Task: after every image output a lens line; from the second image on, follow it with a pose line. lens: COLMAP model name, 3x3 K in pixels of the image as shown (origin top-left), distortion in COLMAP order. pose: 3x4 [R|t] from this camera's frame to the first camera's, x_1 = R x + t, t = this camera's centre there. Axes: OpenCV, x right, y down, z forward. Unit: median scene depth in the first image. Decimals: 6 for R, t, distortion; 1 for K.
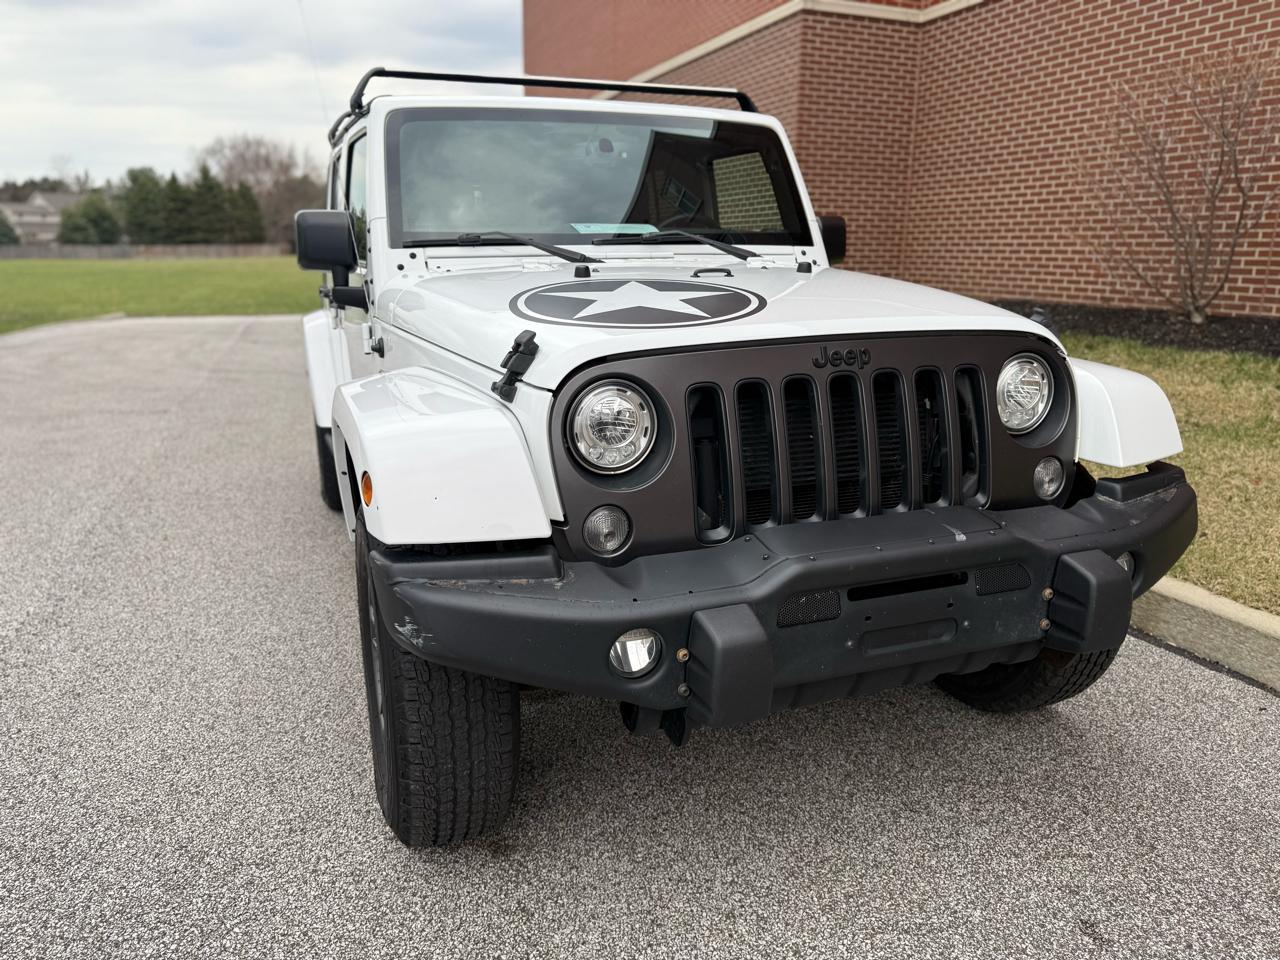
lens RADIAL K [[907.5, 0, 640.0], [0, 907.5, 480.0], [0, 0, 1]] dist [-0.001349, 0.002625]
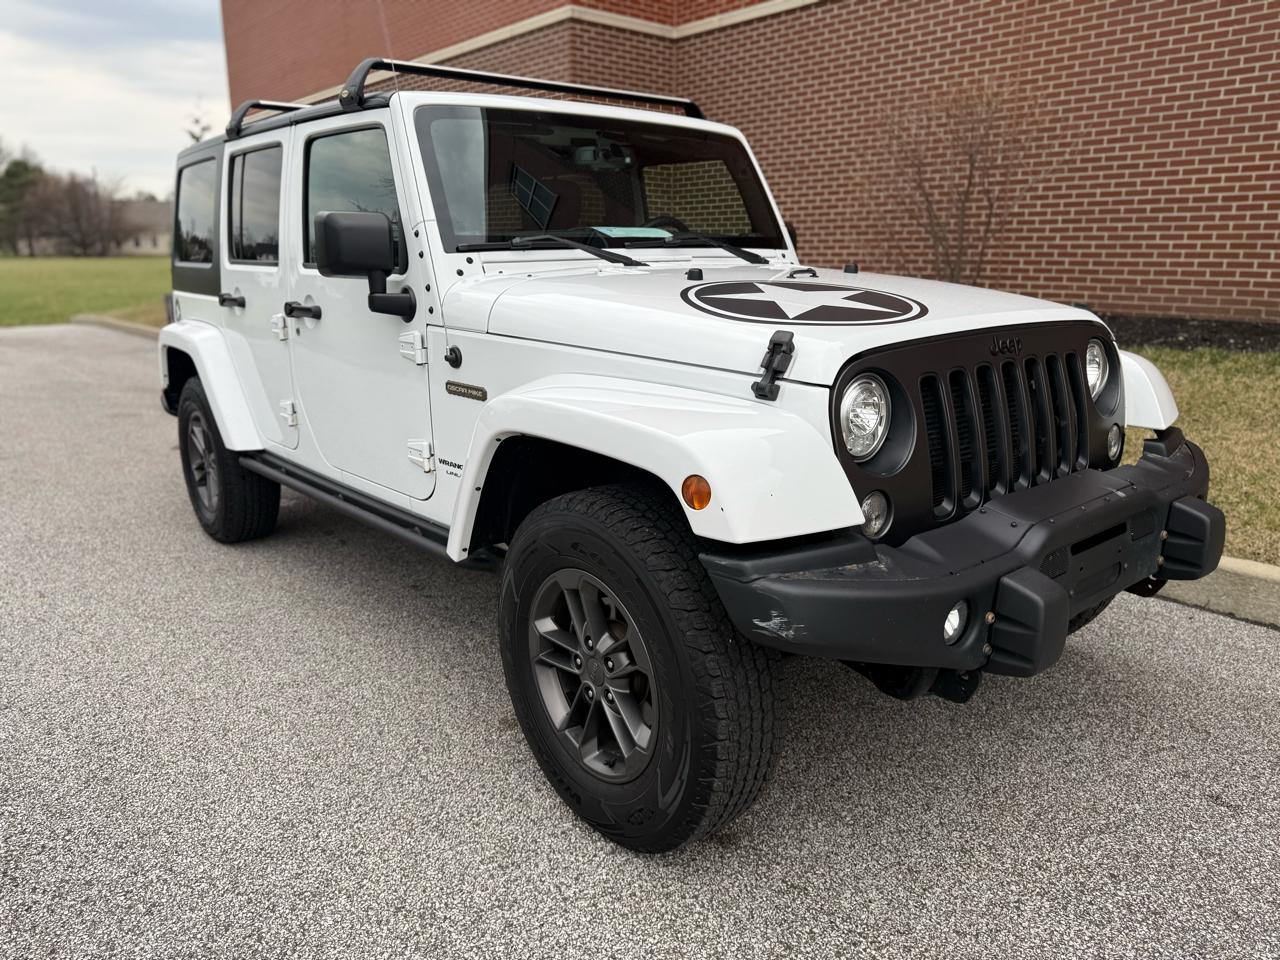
lens RADIAL K [[904.4, 0, 637.5], [0, 904.4, 479.7], [0, 0, 1]] dist [0.020154, -0.023315]
pose [[0.948198, -0.079502, 0.307571, -0.104756], [0.080378, 0.996716, 0.009841, -0.002997], [-0.307343, 0.015391, 0.951474, 0.010184]]
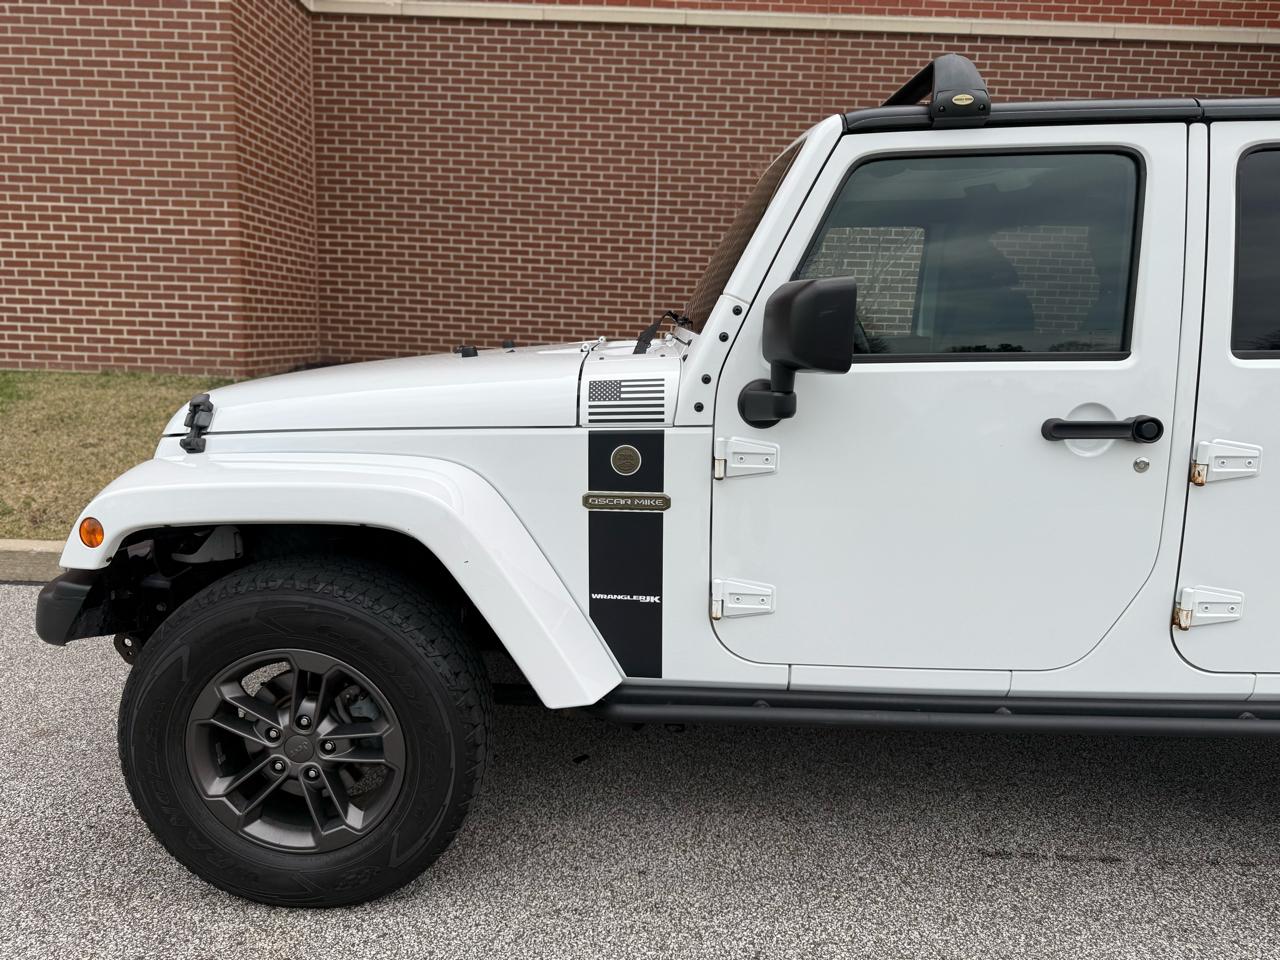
lens RADIAL K [[907.6, 0, 646.6], [0, 907.6, 485.4], [0, 0, 1]] dist [0.006382, -0.006776]
pose [[0.372057, -0.157796, 0.914699, -0.369095], [0.196503, 0.976498, 0.088529, -0.131373], [-0.907171, 0.146803, 0.394321, 0.523784]]
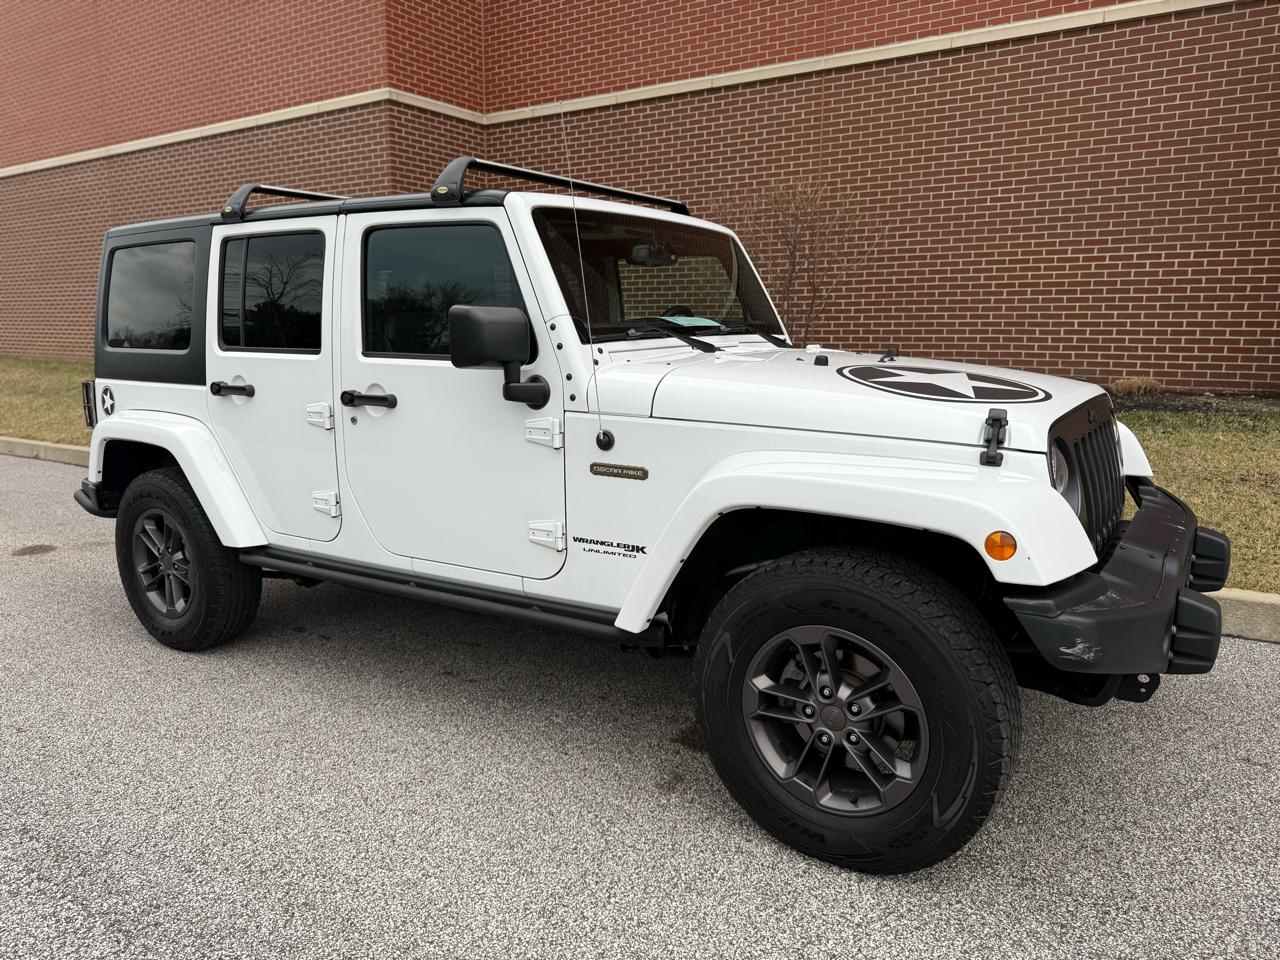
lens RADIAL K [[902.4, 0, 635.5], [0, 902.4, 489.7], [0, 0, 1]] dist [0.004769, -0.004574]
pose [[0.819758, -0.106675, 0.562688, -0.213091], [0.144537, 0.989231, -0.023031, -0.016566], [-0.554171, 0.100209, 0.826349, 0.042114]]
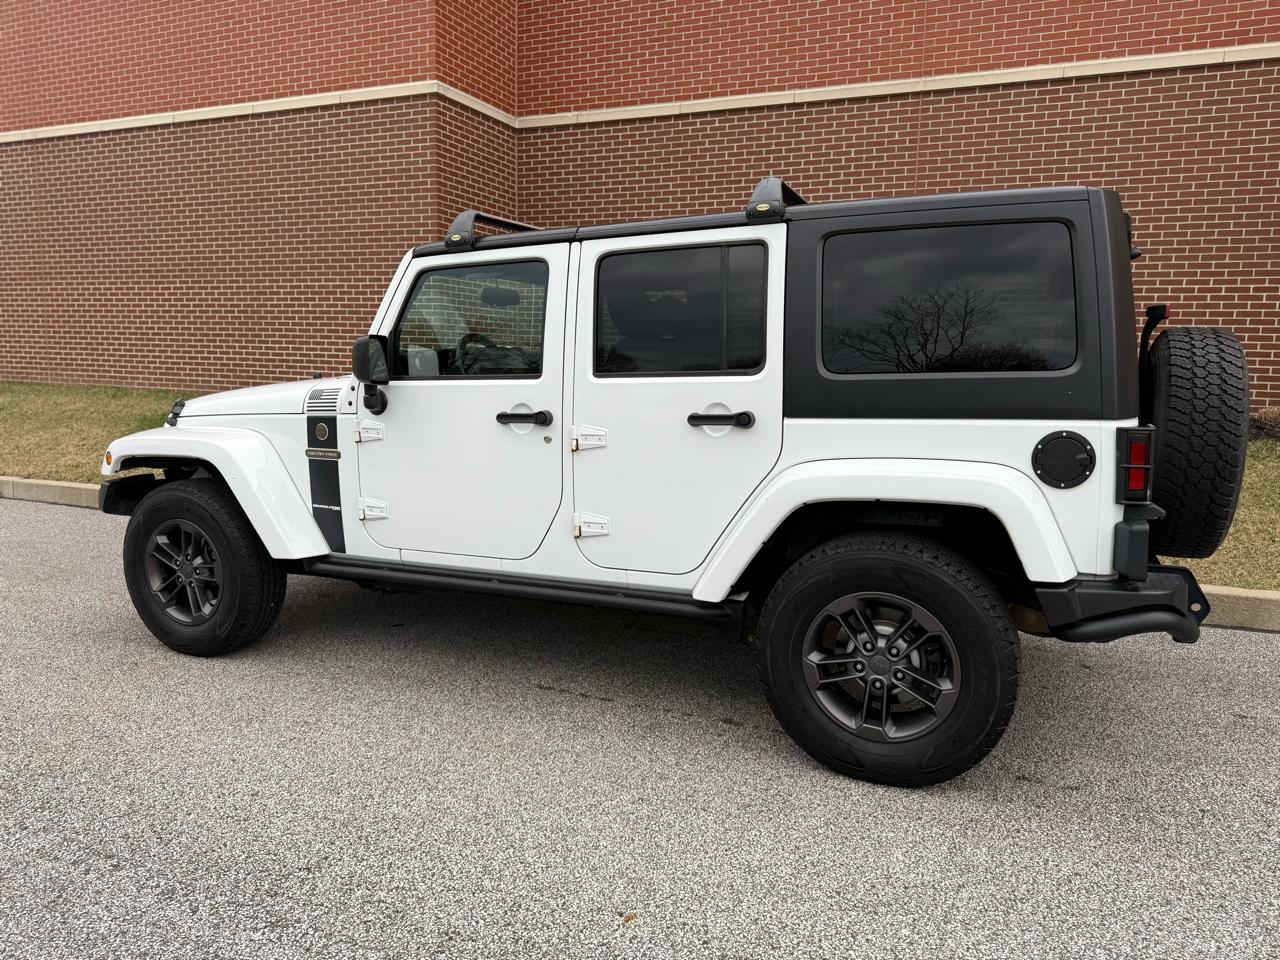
lens RADIAL K [[904.4, 0, 637.5], [0, 904.4, 479.7], [0, 0, 1]] dist [0.020154, -0.023315]
pose [[0.703974, -0.095117, 0.703828, -0.363291], [0.162358, 0.986303, -0.029100, -0.068736], [-0.691419, 0.134758, 0.709774, 0.252069]]
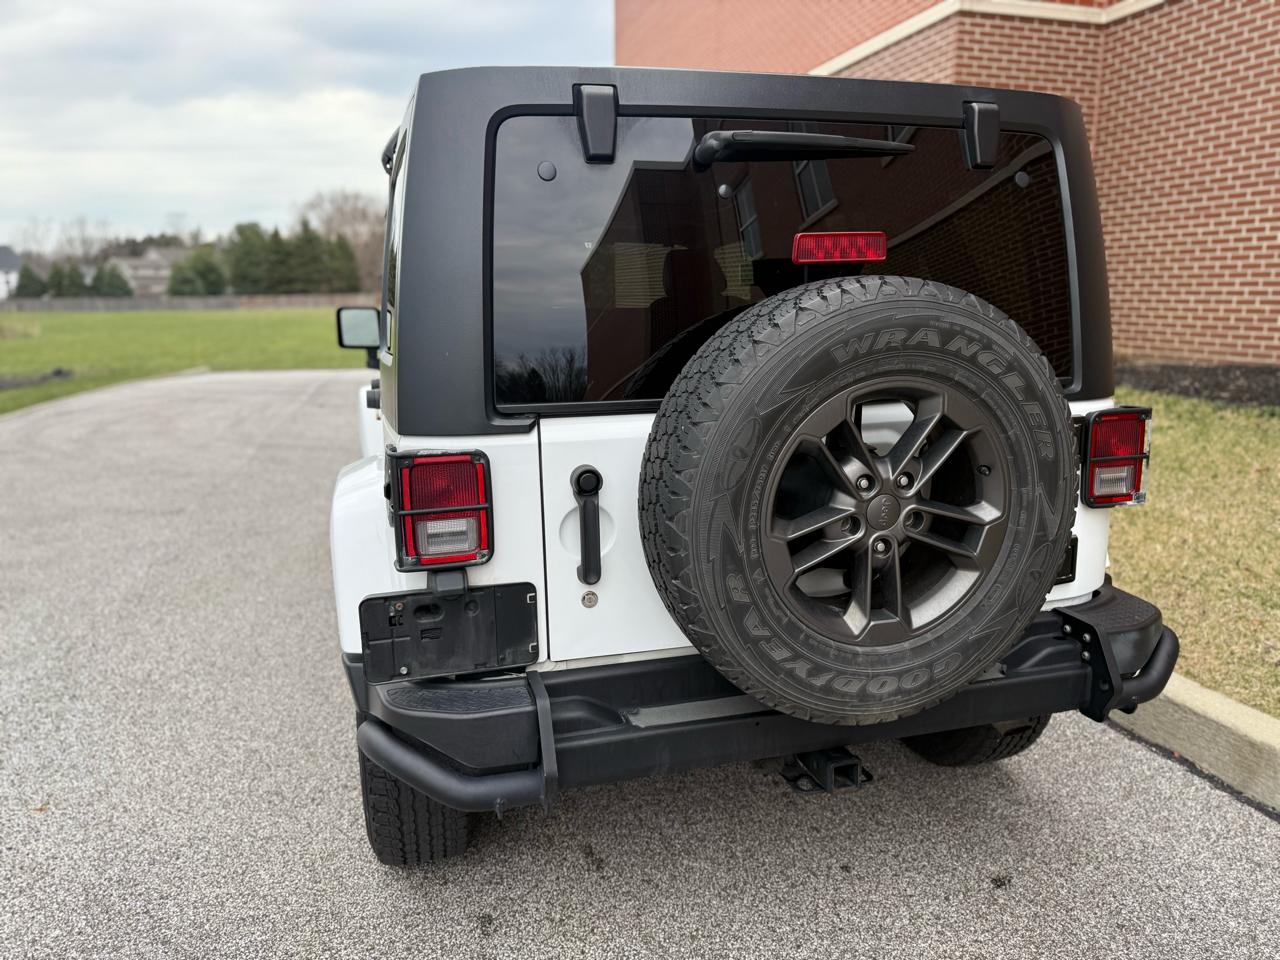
lens RADIAL K [[914.3, 0, 640.0], [0, 914.3, 480.0], [0, 0, 1]] dist [0.007200, -0.010165]
pose [[0.995704, 0.005084, -0.092448, -0.027374], [-0.009499, 0.998832, -0.047381, -0.055089], [0.092100, 0.048056, 0.994590, 0.173741]]
